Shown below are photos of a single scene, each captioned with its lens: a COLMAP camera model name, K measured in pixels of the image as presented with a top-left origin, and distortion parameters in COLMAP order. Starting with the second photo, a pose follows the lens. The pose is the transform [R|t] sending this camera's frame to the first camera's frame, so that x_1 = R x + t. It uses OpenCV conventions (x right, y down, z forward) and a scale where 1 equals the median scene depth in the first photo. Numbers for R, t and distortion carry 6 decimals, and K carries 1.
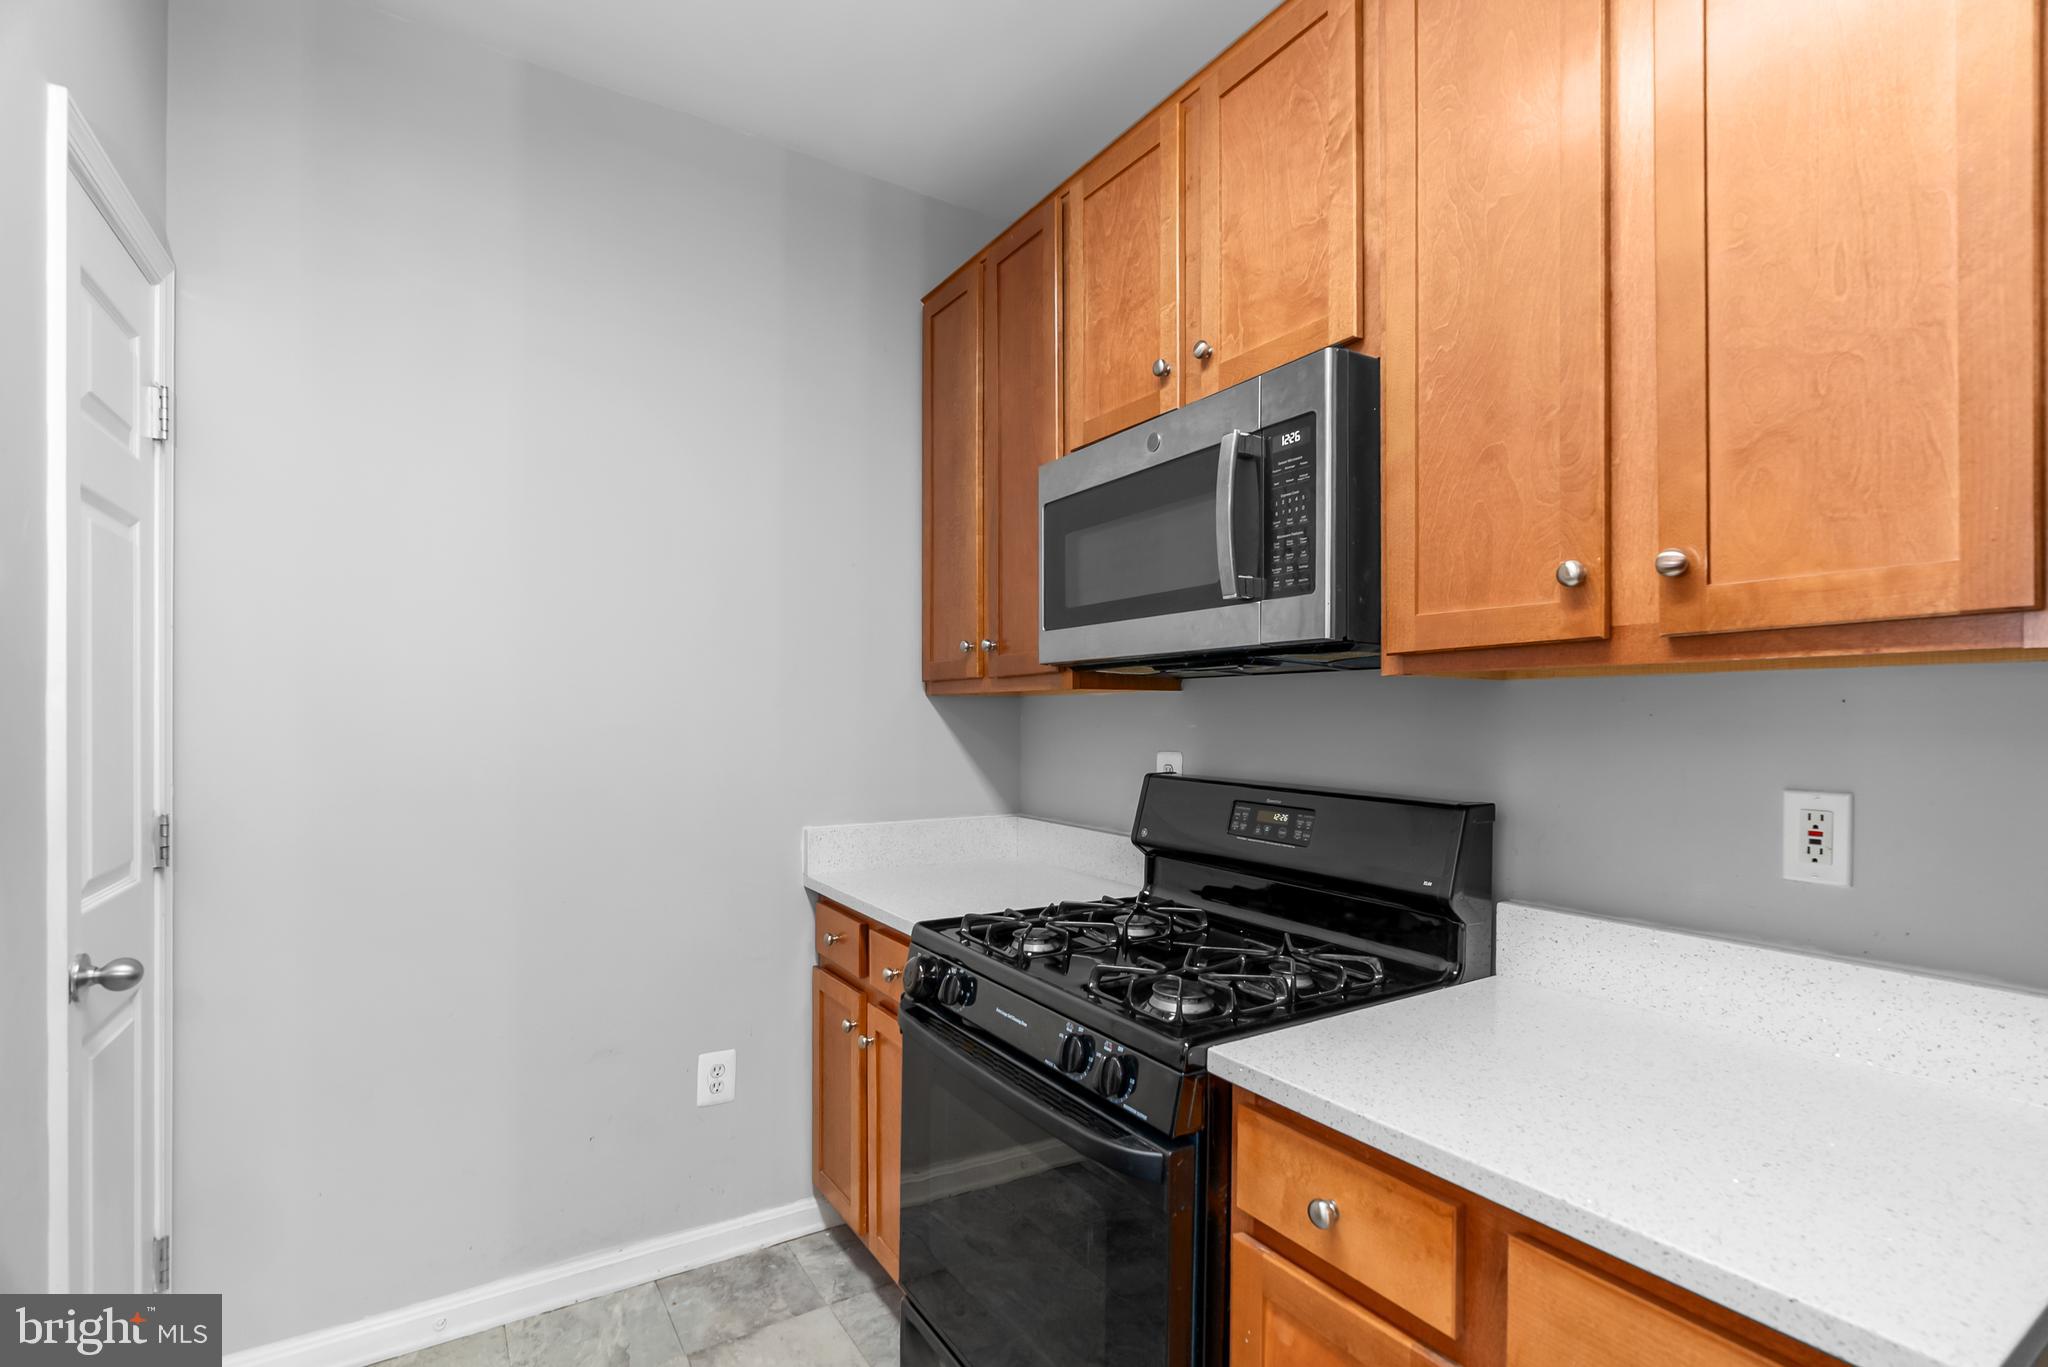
lens RADIAL K [[946.5, 0, 1031.9], [0, 946.5, 723.7], [0, 0, 1]] dist [-0.013992, 0.006321]
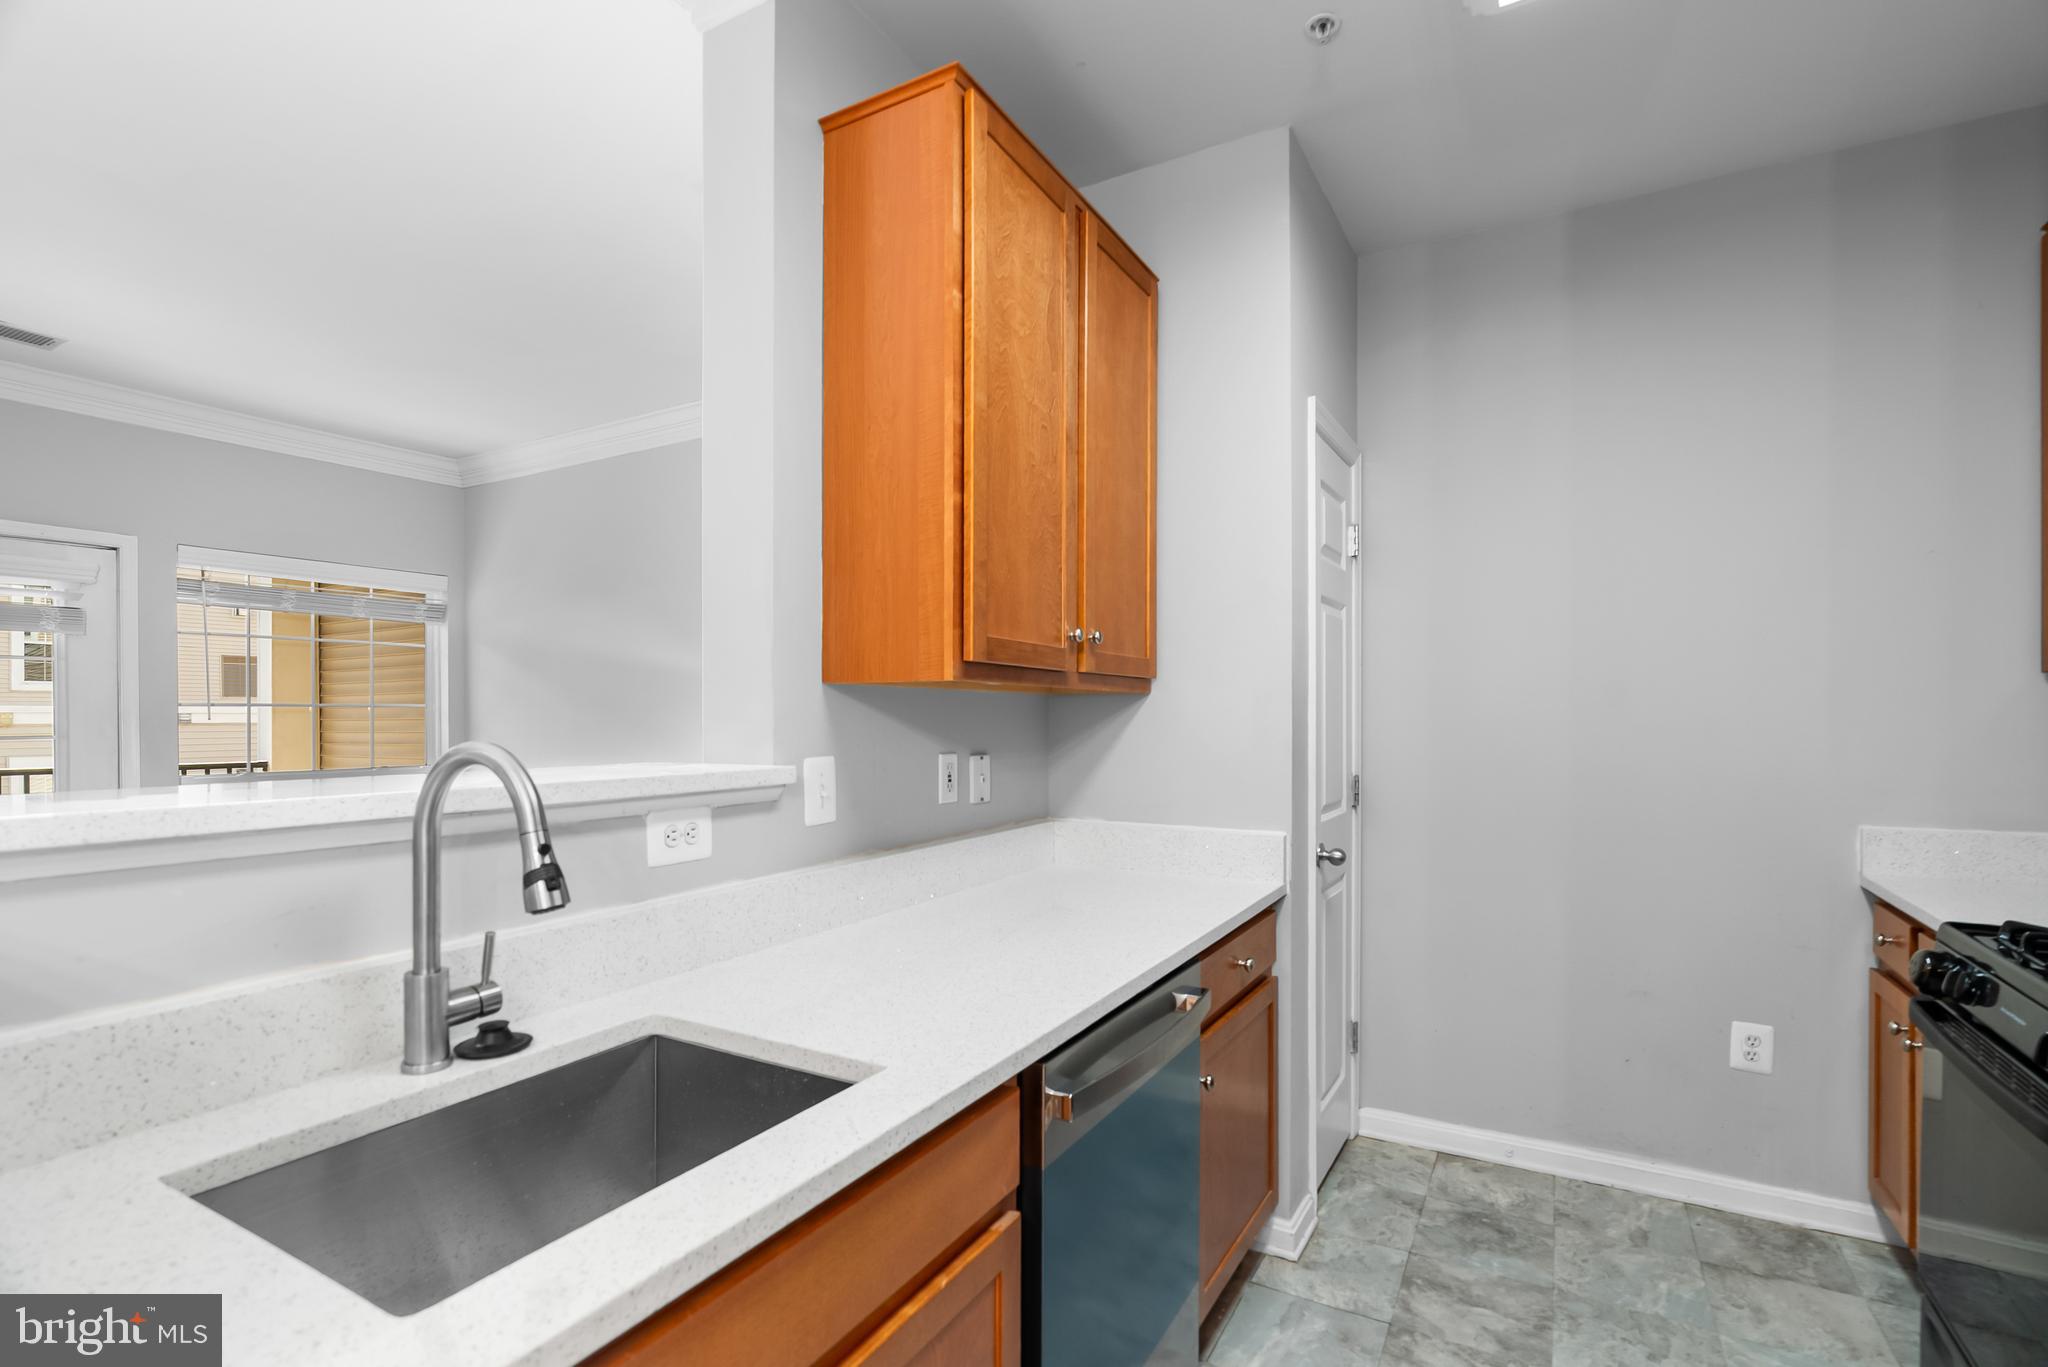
lens RADIAL K [[946.5, 0, 1031.9], [0, 946.5, 723.7], [0, 0, 1]] dist [-0.013992, 0.006321]
pose [[0.465211, 0.001593, -0.885198, 0.326656], [-0.000764, 0.999999, 0.001398, 0.002341], [0.885199, 0.000026, 0.465212, -0.326075]]
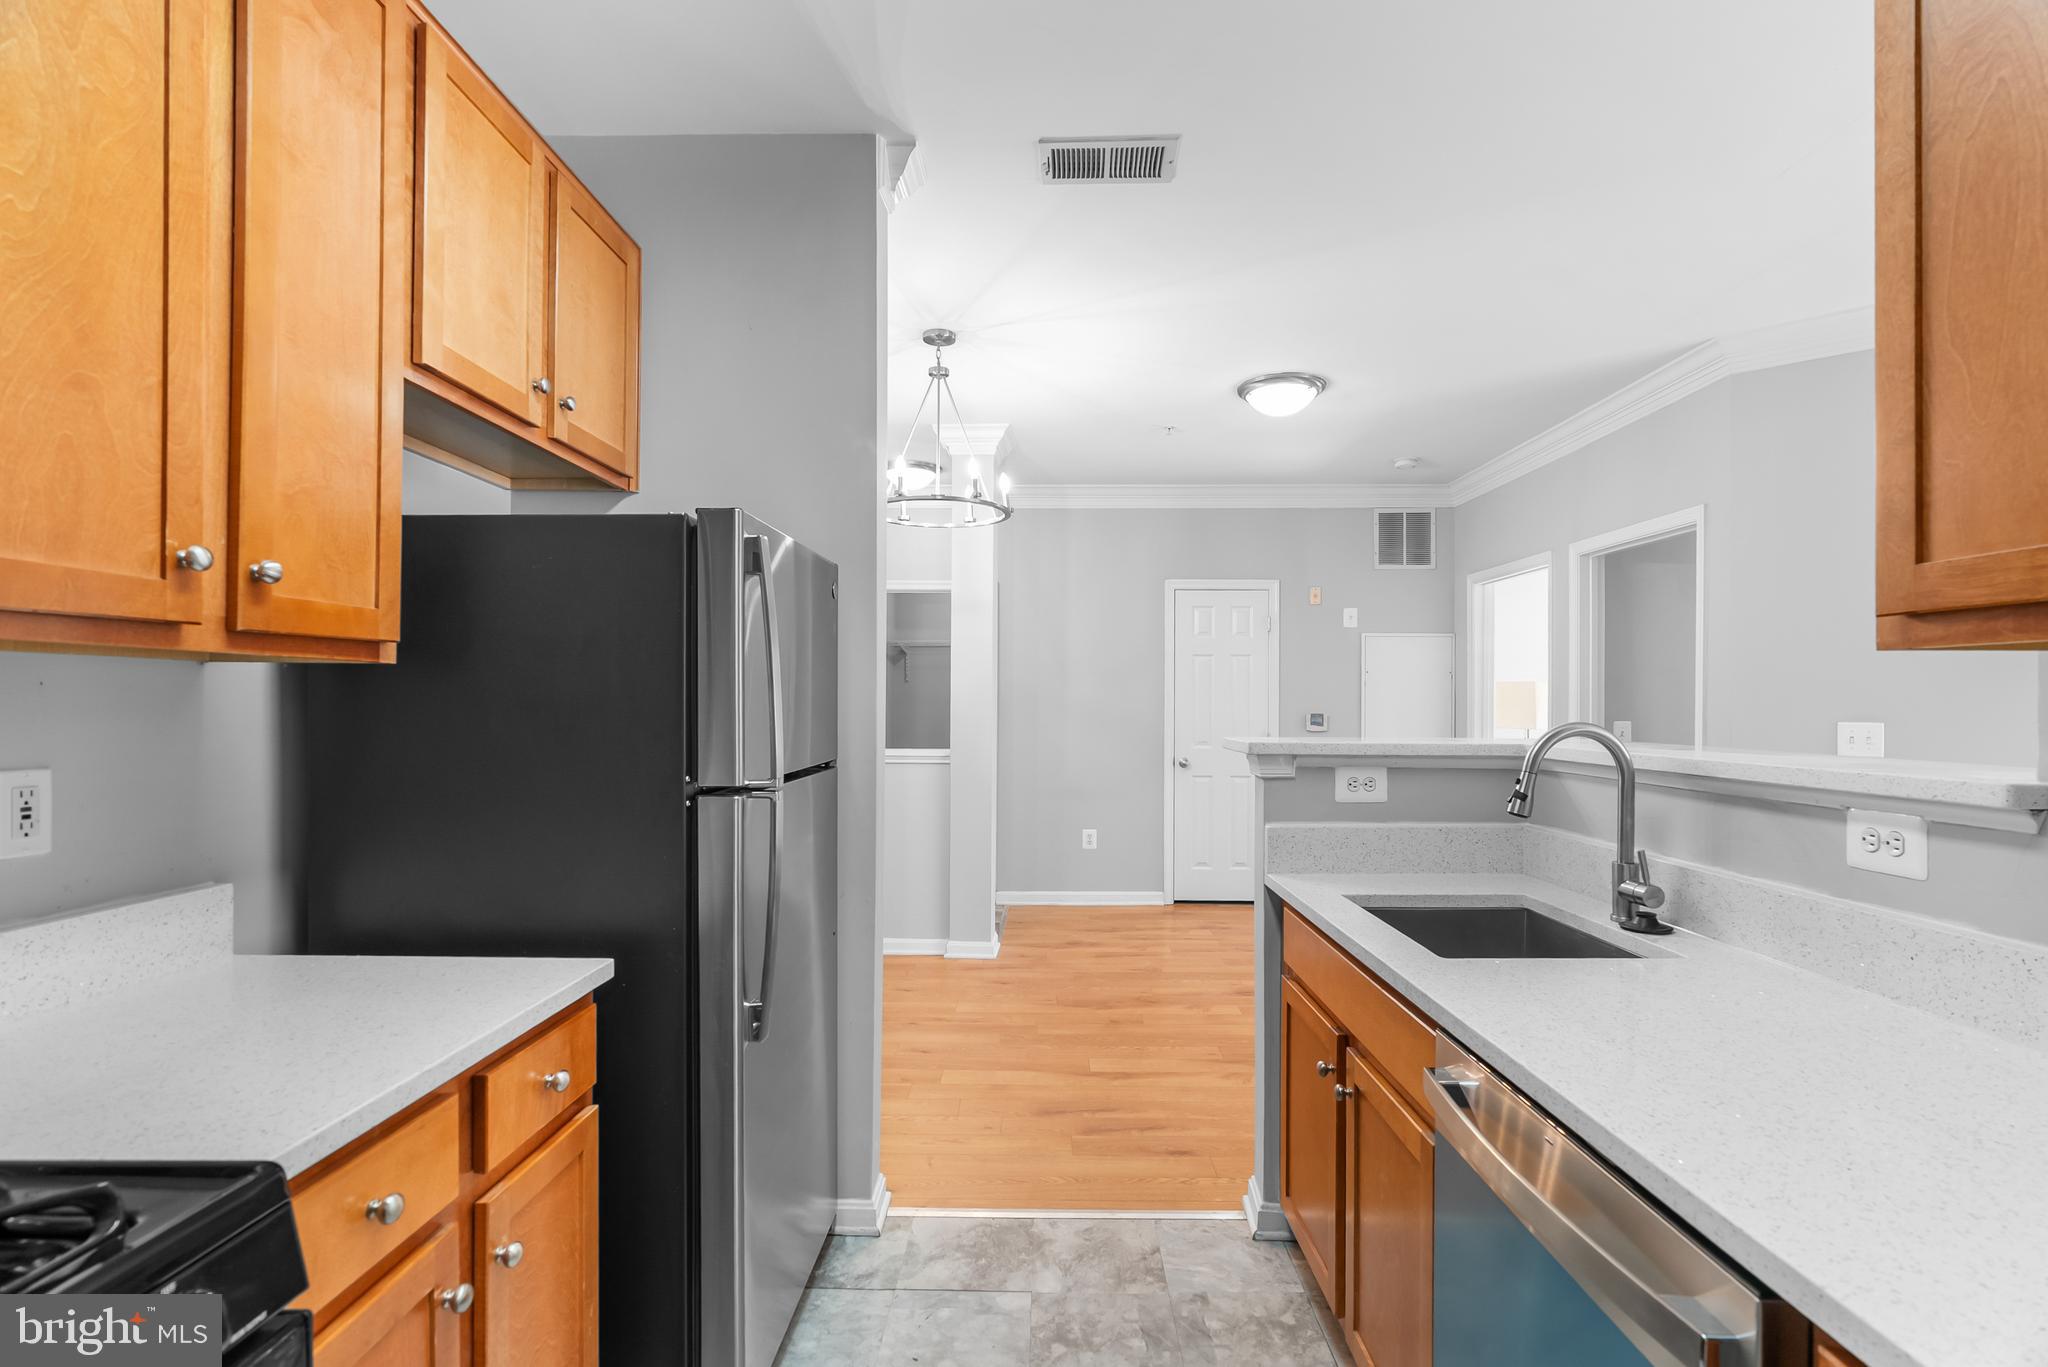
lens RADIAL K [[950.3, 0, 1032.4], [0, 950.3, 701.0], [0, 0, 1]] dist [-0.005358, 0.000494]
pose [[-0.831669, -0.005012, 0.555250, -0.488987], [-0.004652, 0.999987, 0.002060, -0.008148], [-0.555253, -0.000870, -0.831681, 0.891940]]
